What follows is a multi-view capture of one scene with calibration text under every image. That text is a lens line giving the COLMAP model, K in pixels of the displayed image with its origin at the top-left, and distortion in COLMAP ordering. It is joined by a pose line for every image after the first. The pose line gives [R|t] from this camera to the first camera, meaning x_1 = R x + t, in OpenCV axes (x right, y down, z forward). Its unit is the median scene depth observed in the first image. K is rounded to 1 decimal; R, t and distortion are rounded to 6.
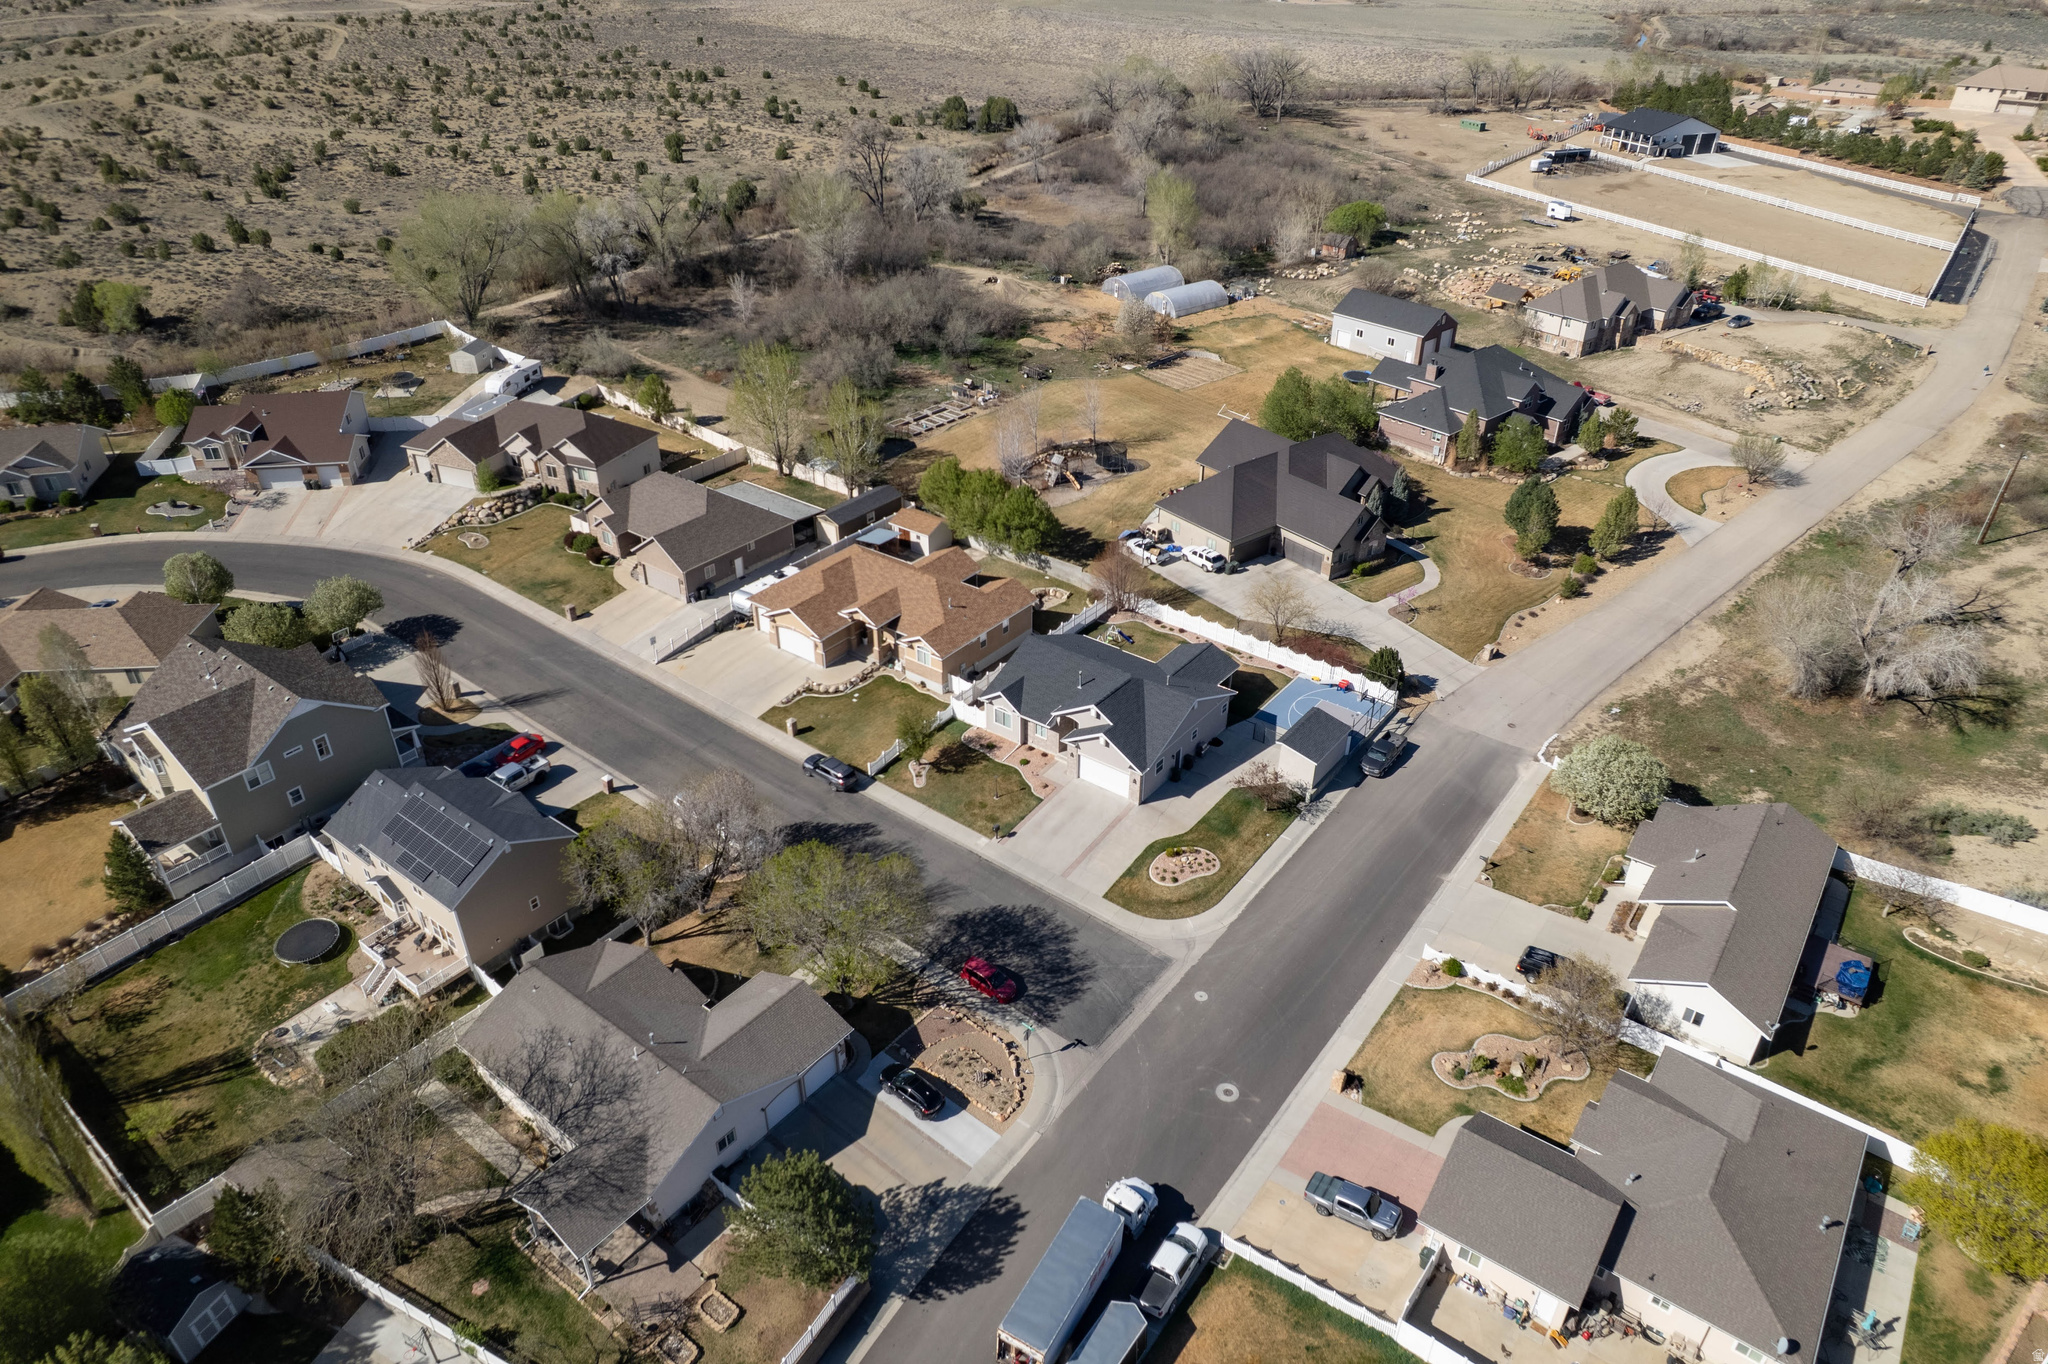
lens RADIAL K [[1309.5, 0, 1022.8], [0, 1309.5, 689.4], [0, 0, 1]] dist [-0.076453, 0.071978]
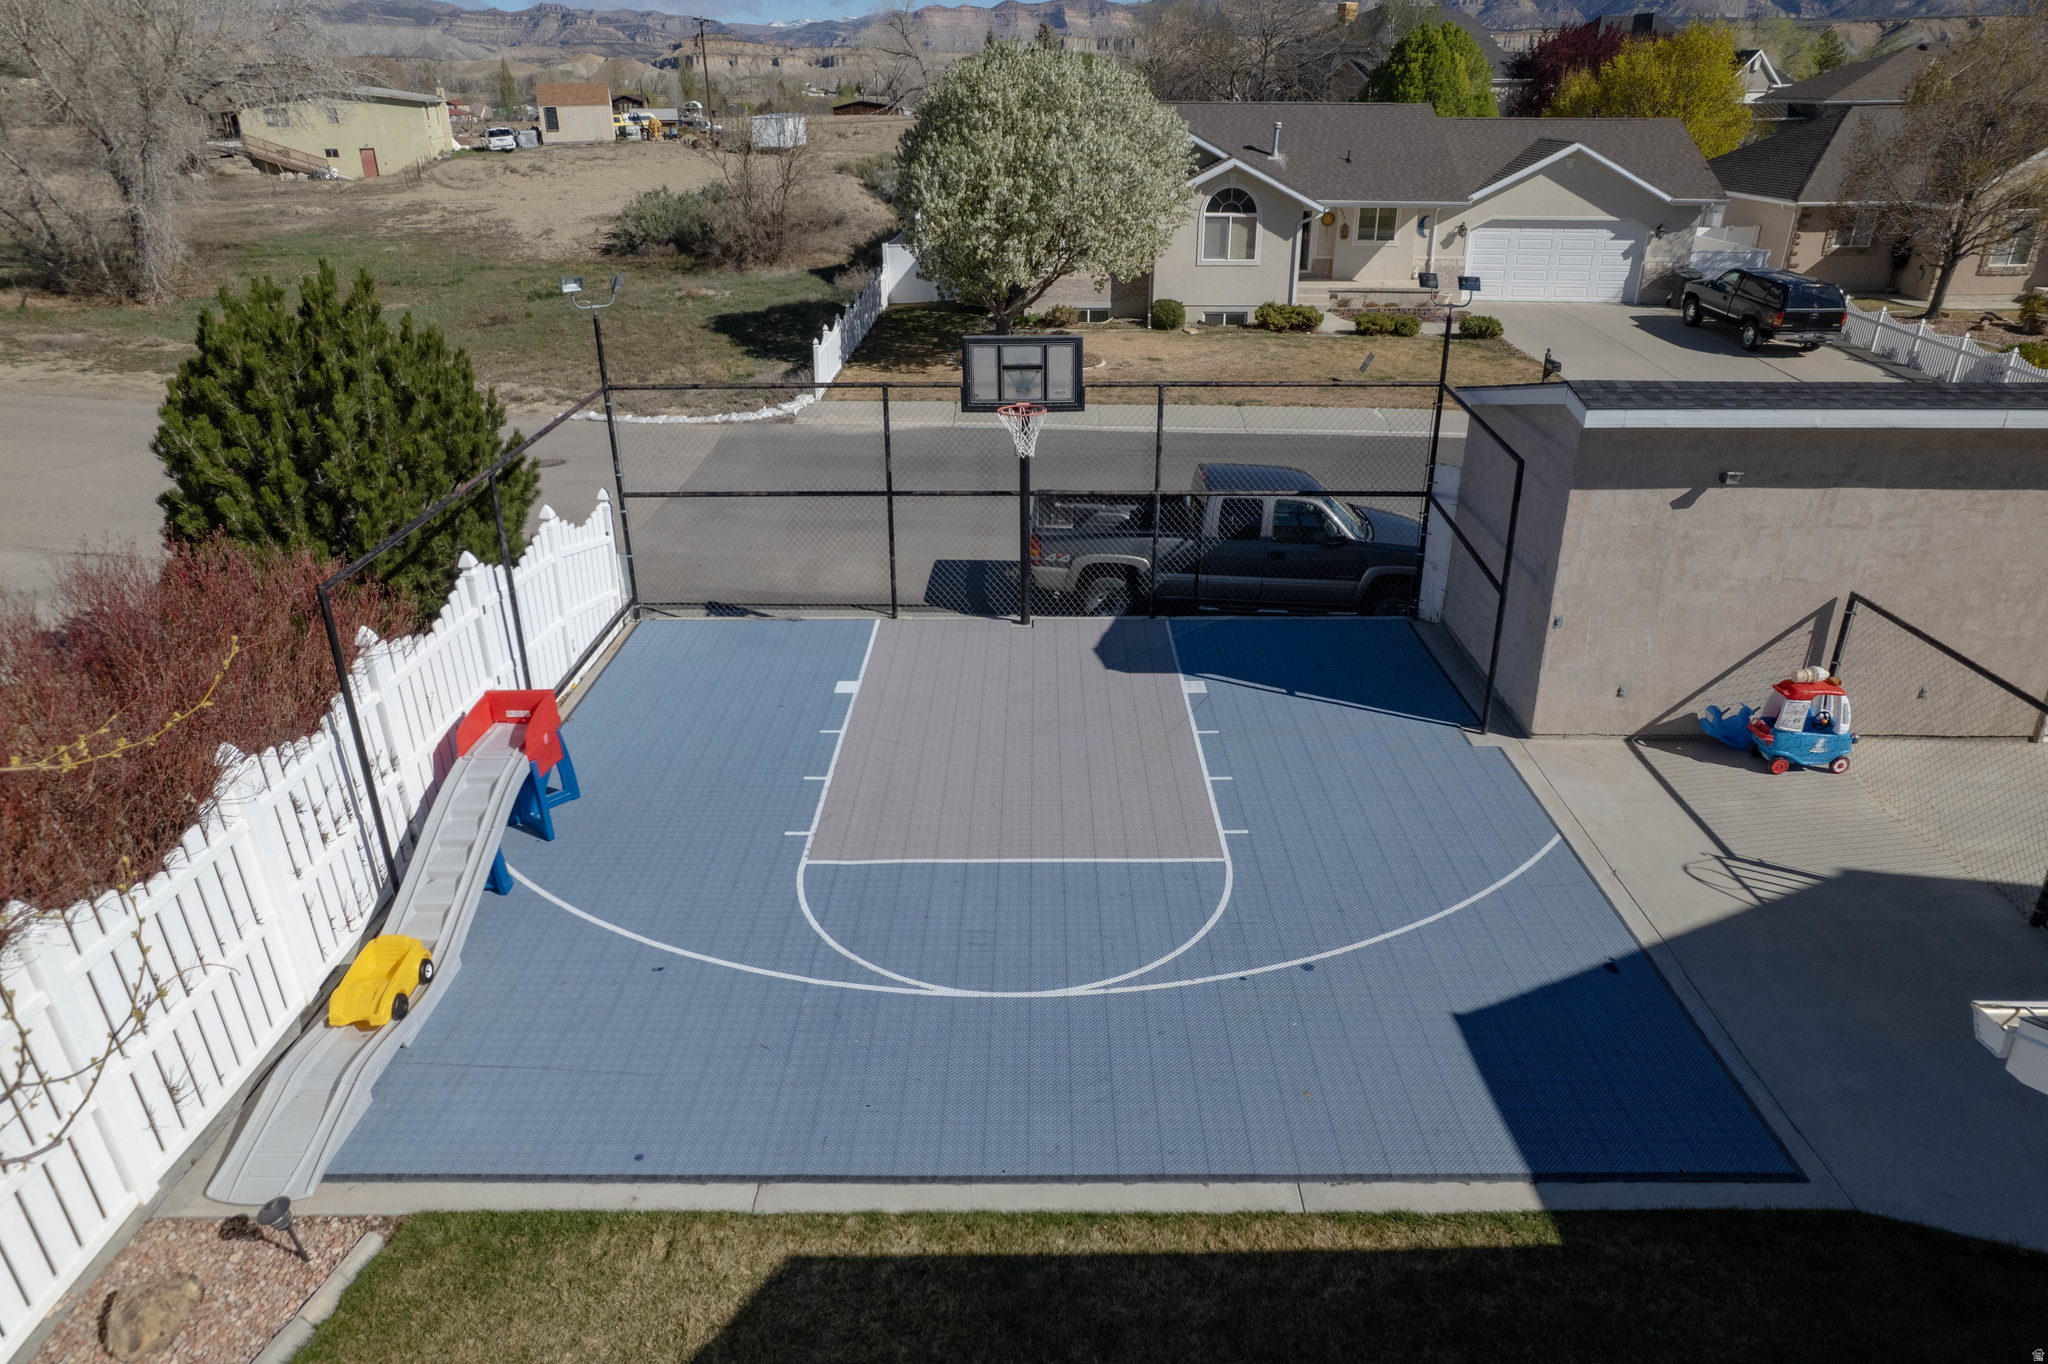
lens RADIAL K [[1309.5, 0, 1027.1], [0, 1309.5, 688.6], [0, 0, 1]] dist [-0.076453, 0.071978]
pose [[-0.593413, -0.341162, 0.729020, 0.137469], [0.429459, 0.631831, 0.645255, -0.044898], [-0.680754, 0.695987, -0.228422, 0.870205]]
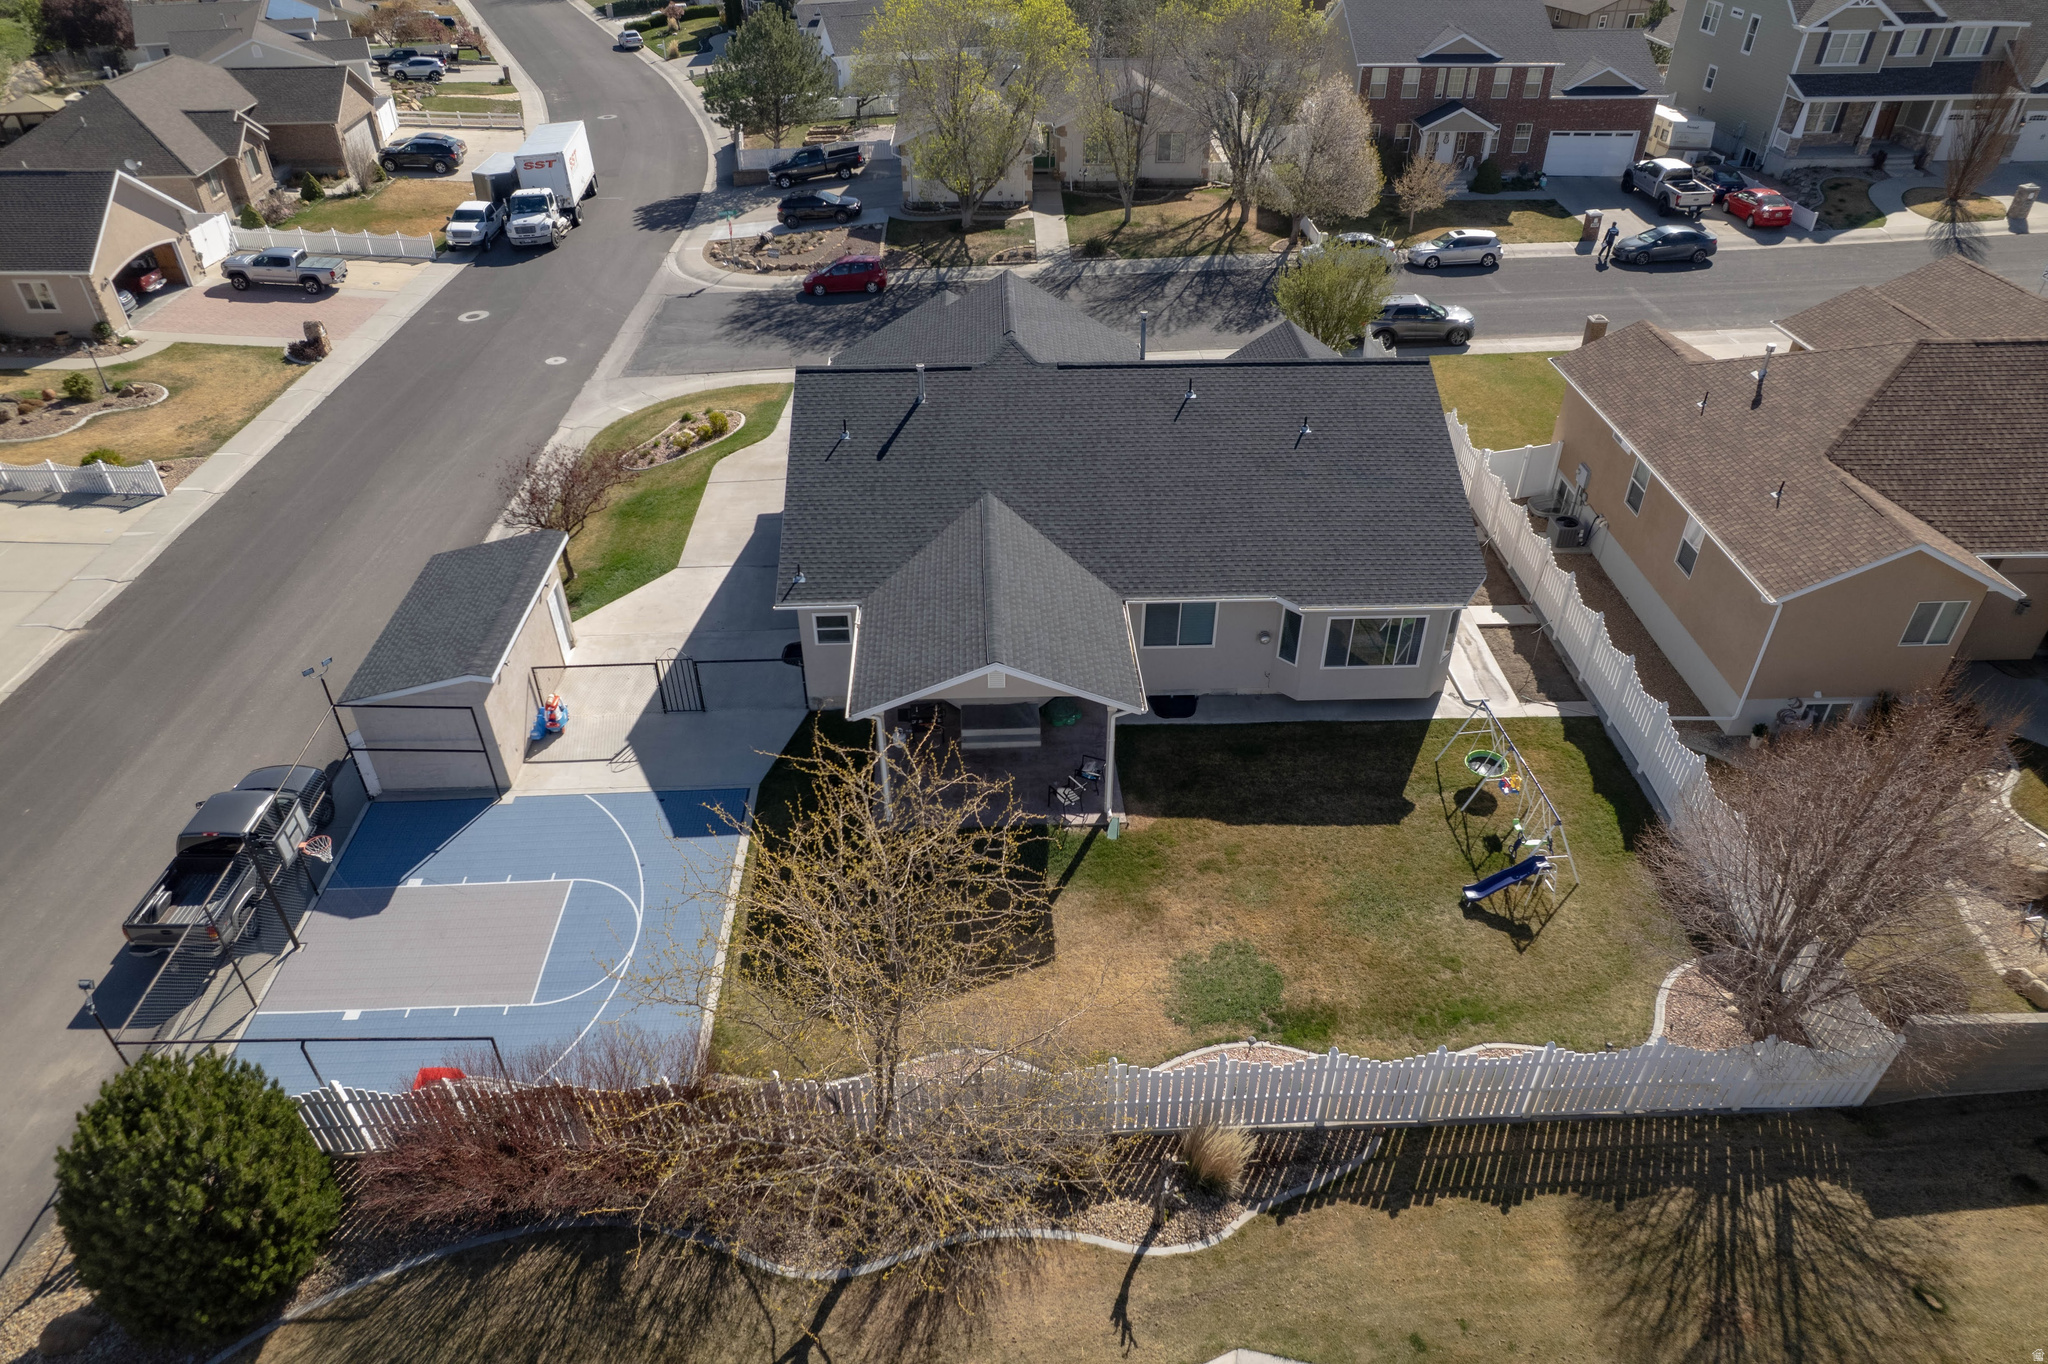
lens RADIAL K [[1309.5, 0, 1019.7], [0, 1309.5, 684.5], [0, 0, 1]] dist [-0.076453, 0.071978]
pose [[-0.779022, 0.368574, -0.507225, 0.222365], [-0.330816, 0.445590, 0.831871, -0.194145], [0.532621, 0.815845, -0.225194, 0.910935]]
